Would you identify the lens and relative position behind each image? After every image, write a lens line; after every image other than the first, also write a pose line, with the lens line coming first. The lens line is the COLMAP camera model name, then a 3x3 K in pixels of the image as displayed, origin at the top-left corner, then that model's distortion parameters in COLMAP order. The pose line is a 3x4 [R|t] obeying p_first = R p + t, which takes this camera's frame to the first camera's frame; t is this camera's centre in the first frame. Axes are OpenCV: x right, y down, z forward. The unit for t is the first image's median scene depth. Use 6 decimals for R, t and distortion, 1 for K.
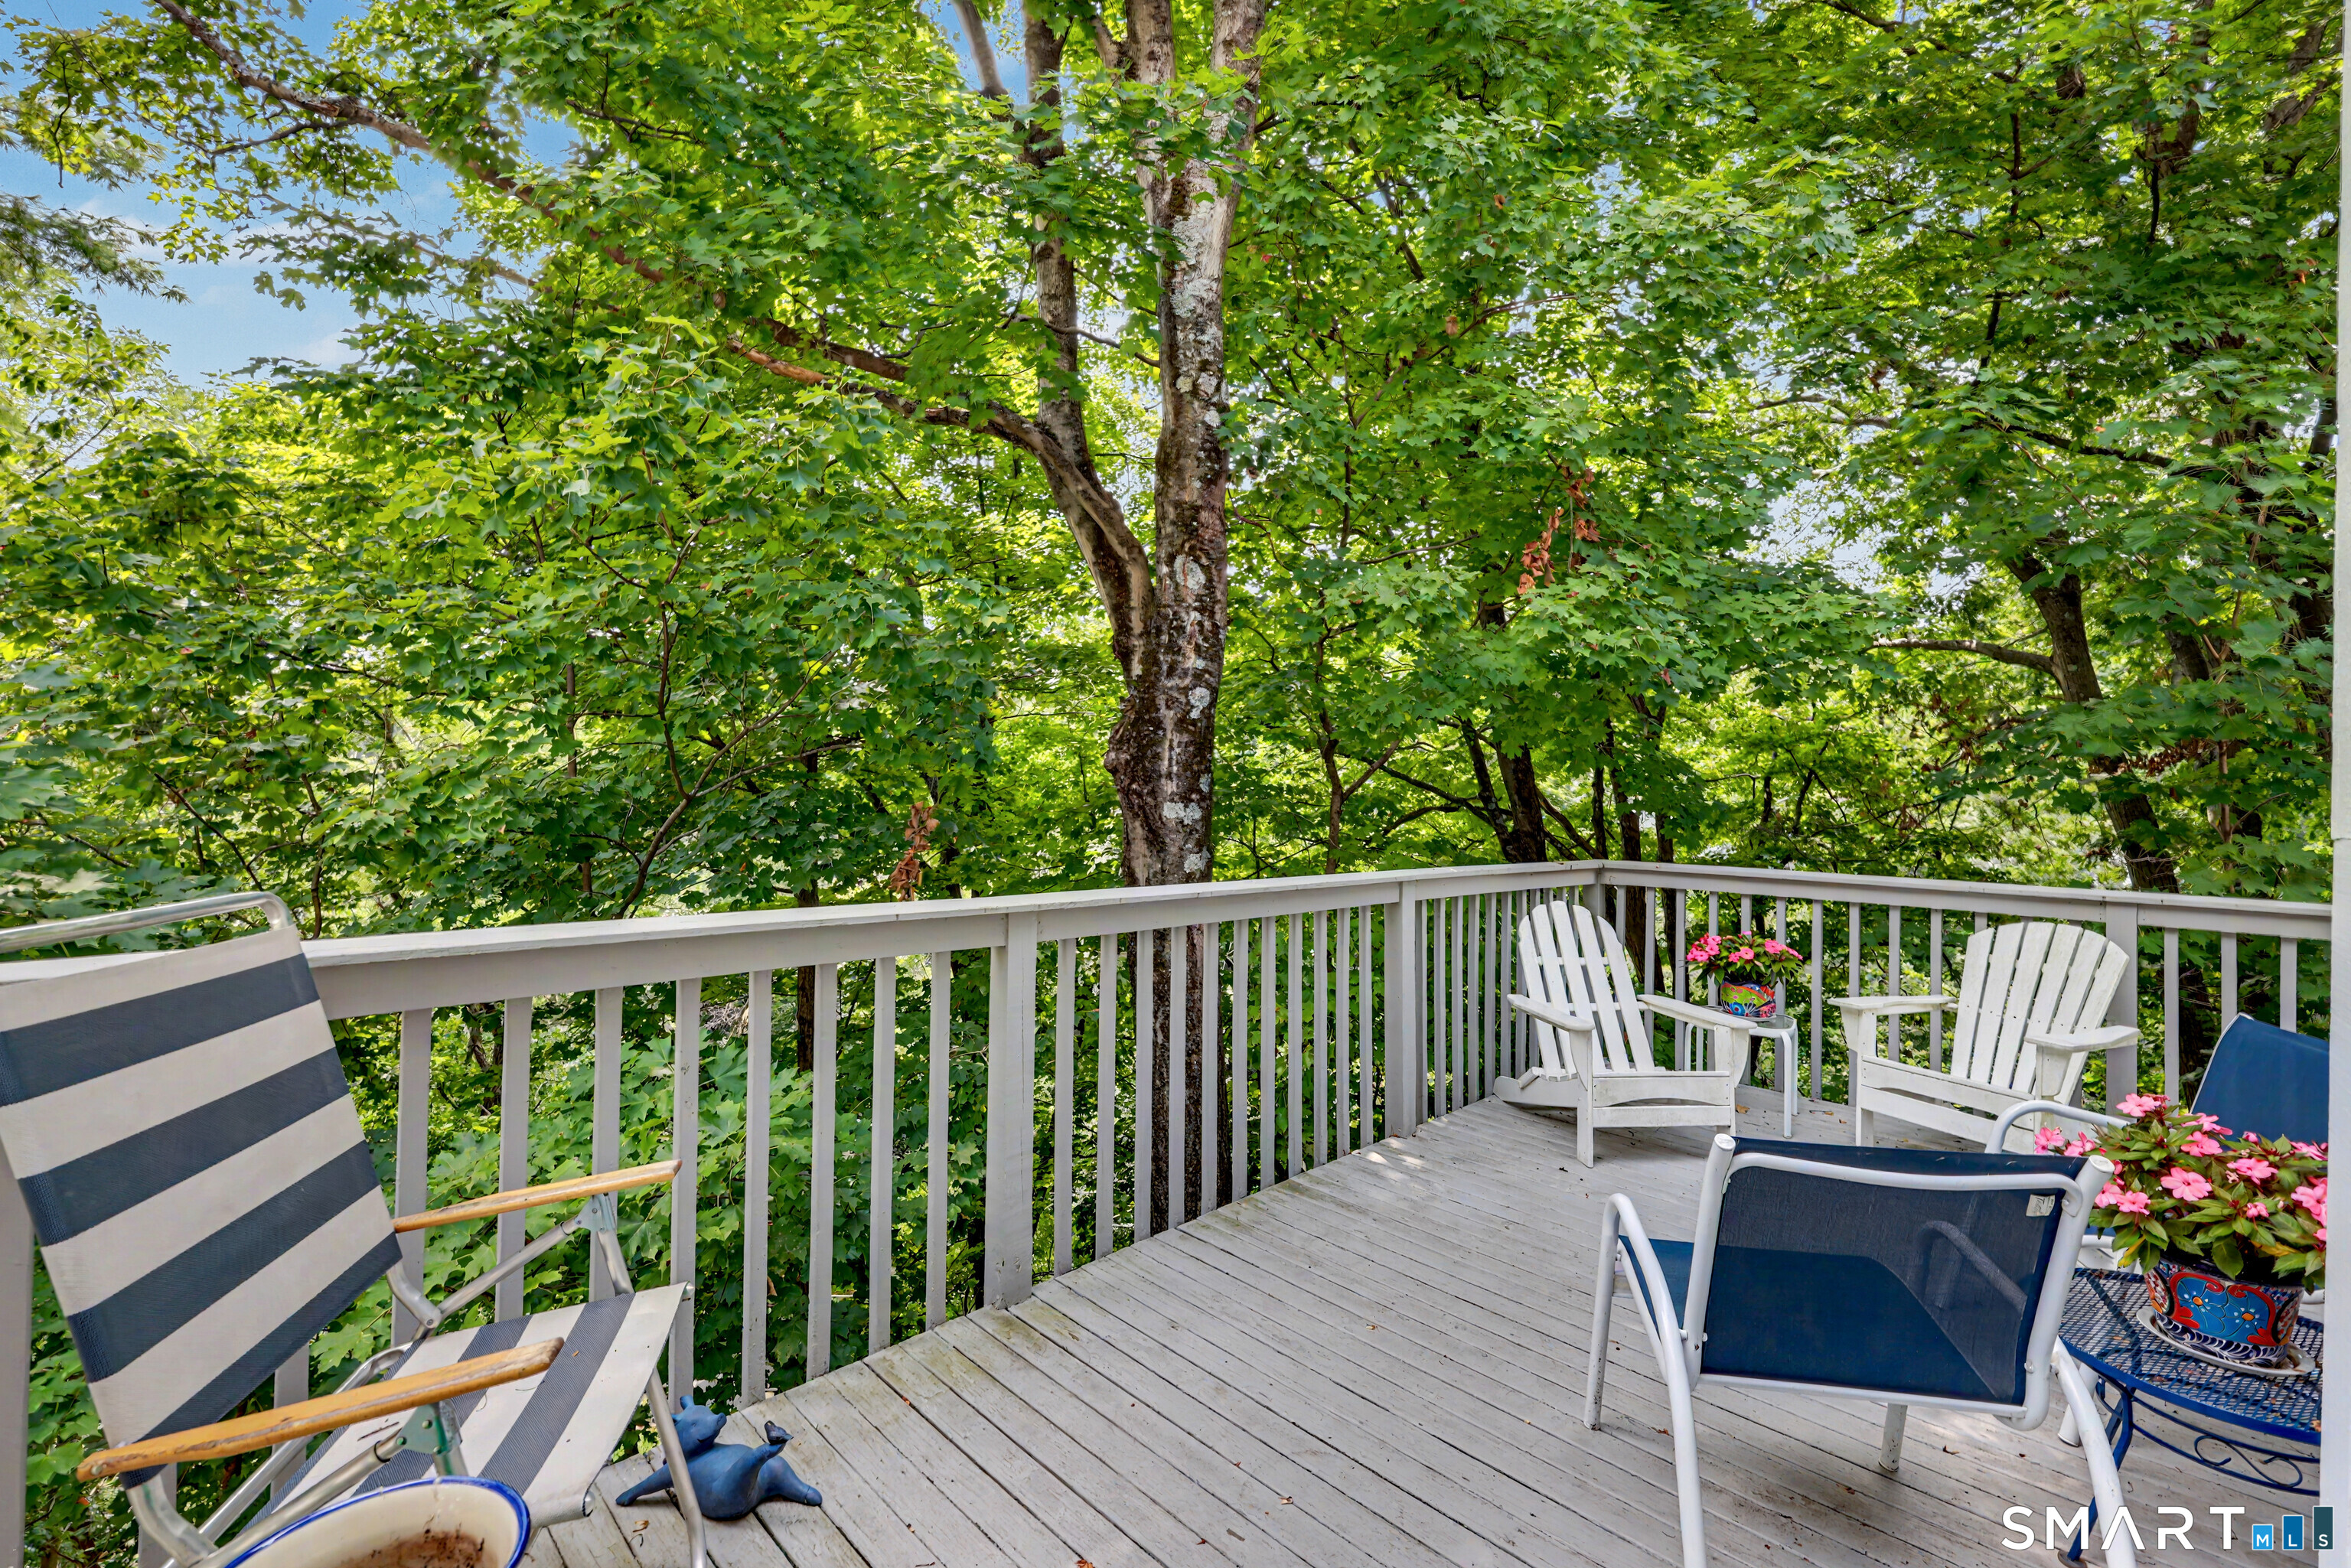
lens RADIAL K [[964.0, 0, 1175.8], [0, 964.0, 806.3], [0, 0, 1]] dist [0.000971, -0.000299]
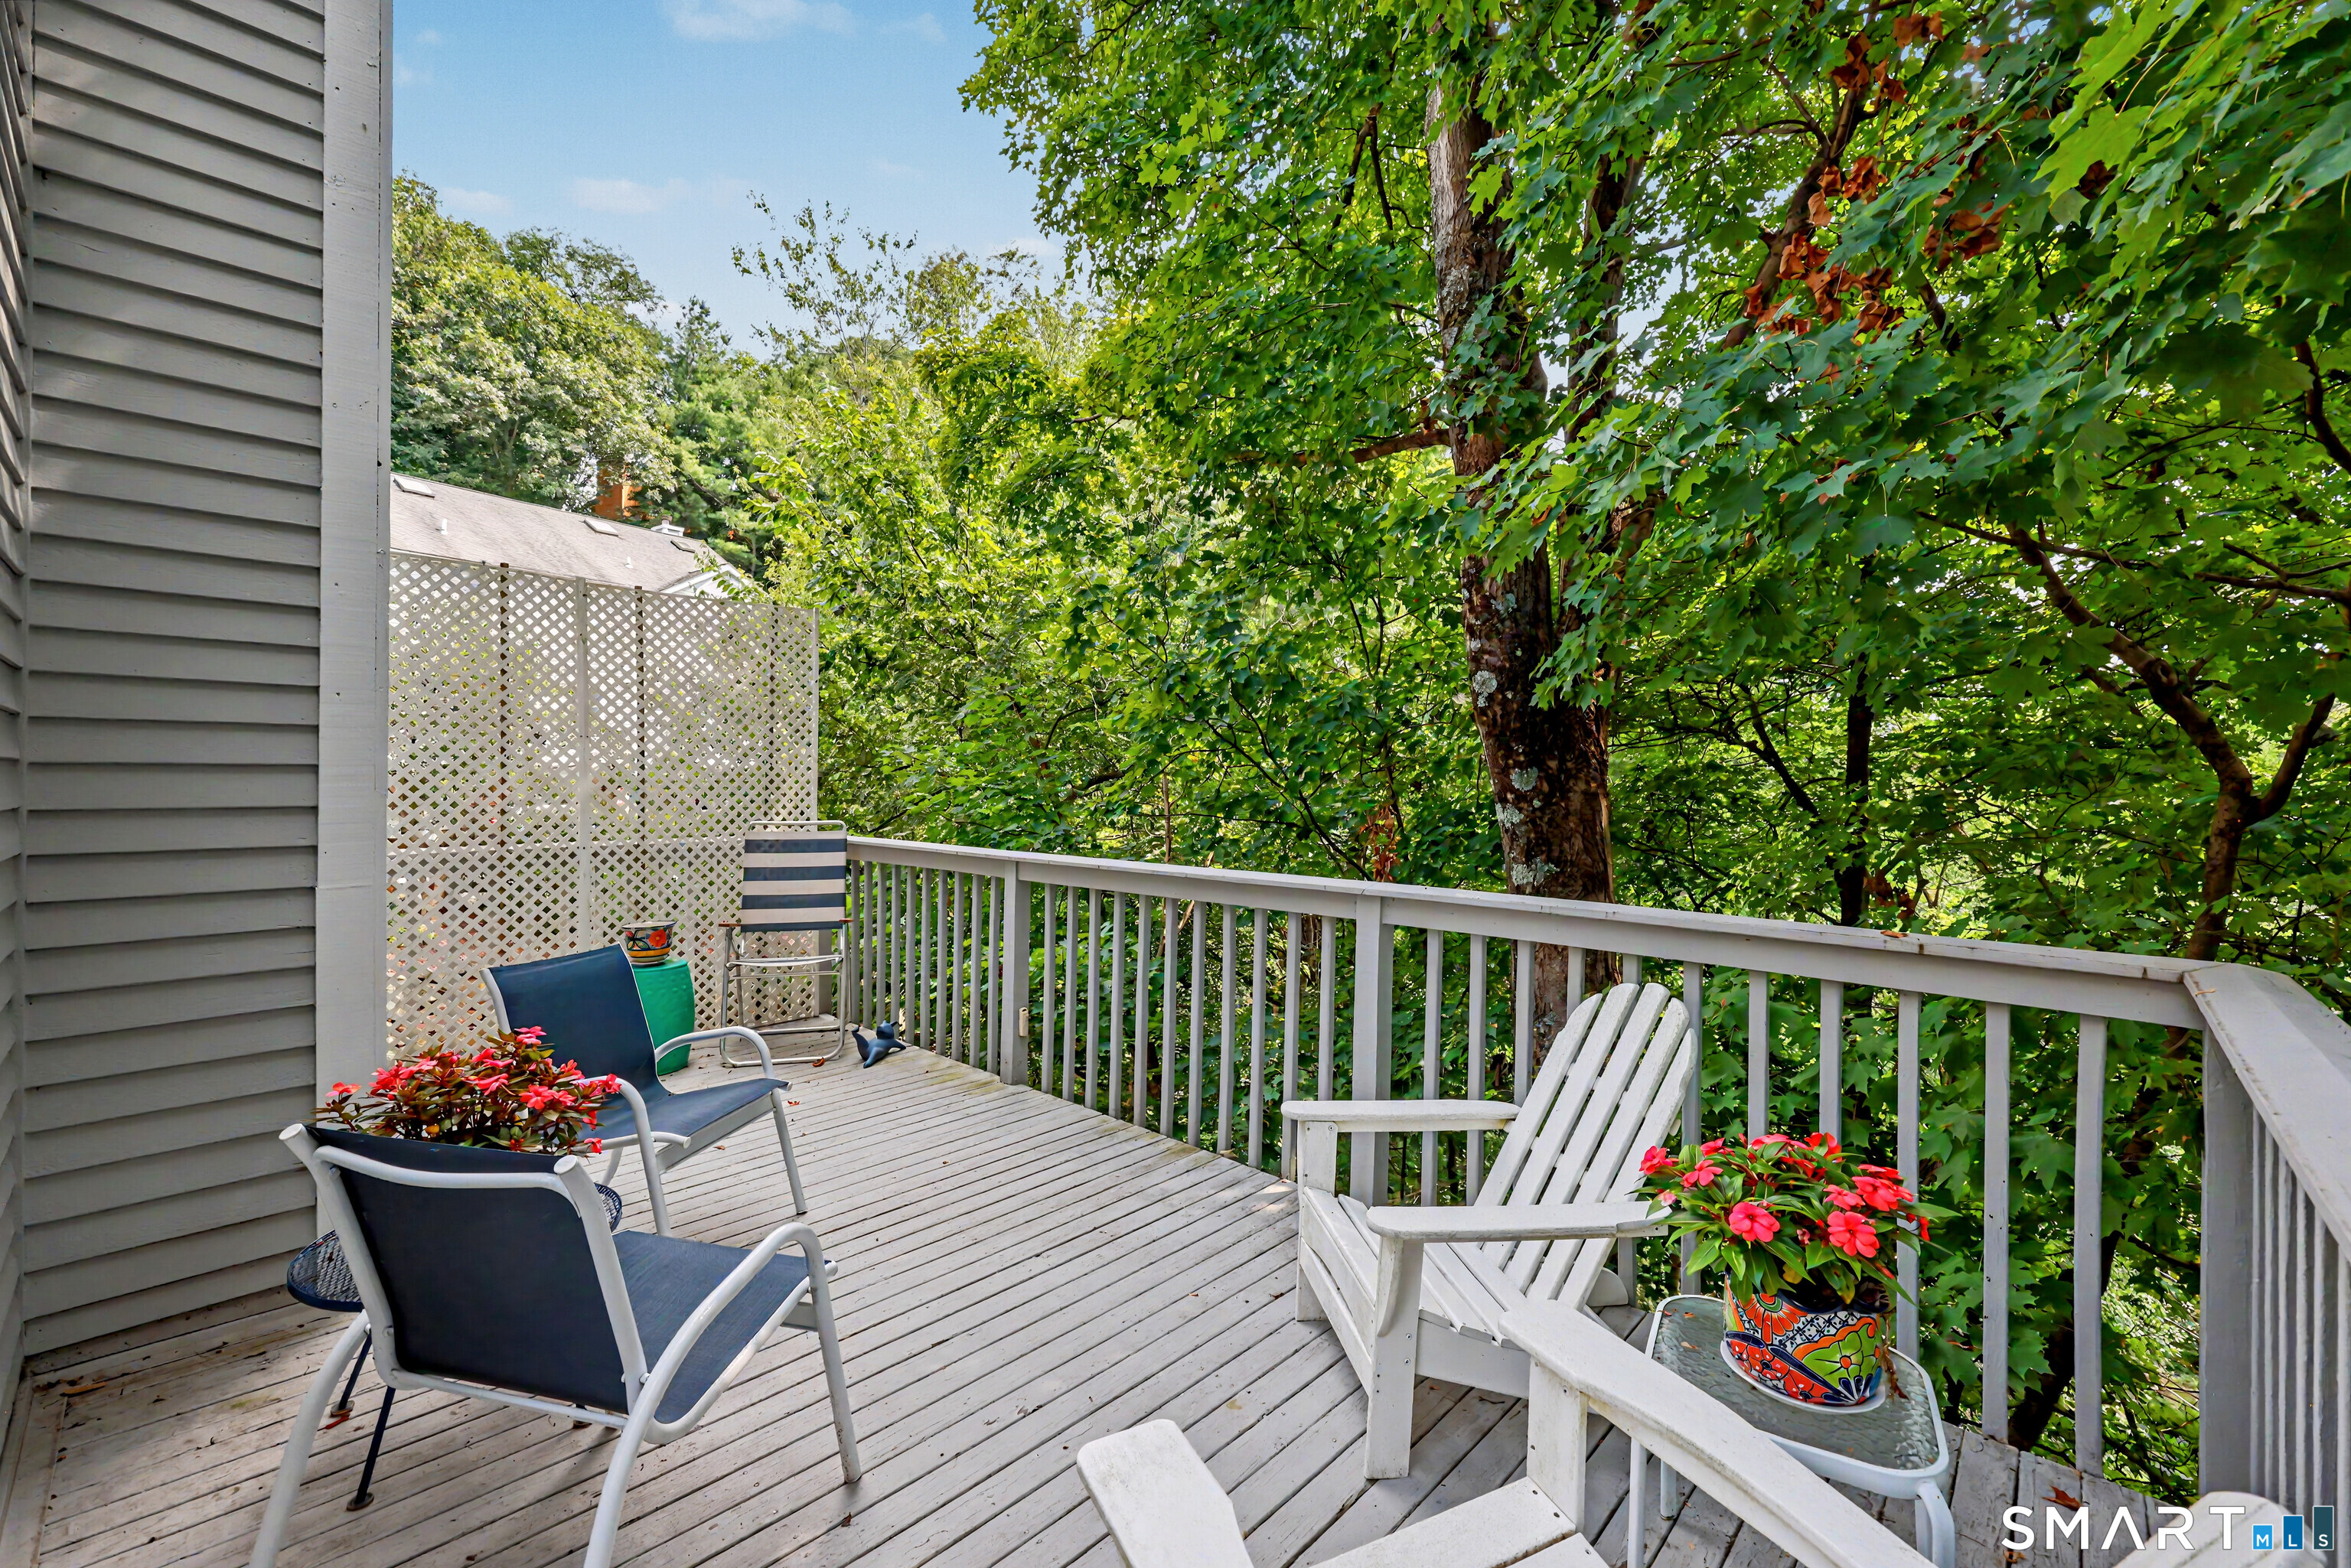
lens RADIAL K [[964.0, 0, 1175.8], [0, 964.0, 806.3], [0, 0, 1]] dist [0.000971, -0.000299]
pose [[0.021144, 0.002929, -0.999772, 0.943602], [-0.012088, 0.999923, 0.002674, 0.001399], [0.999703, 0.012028, 0.021177, 0.737041]]
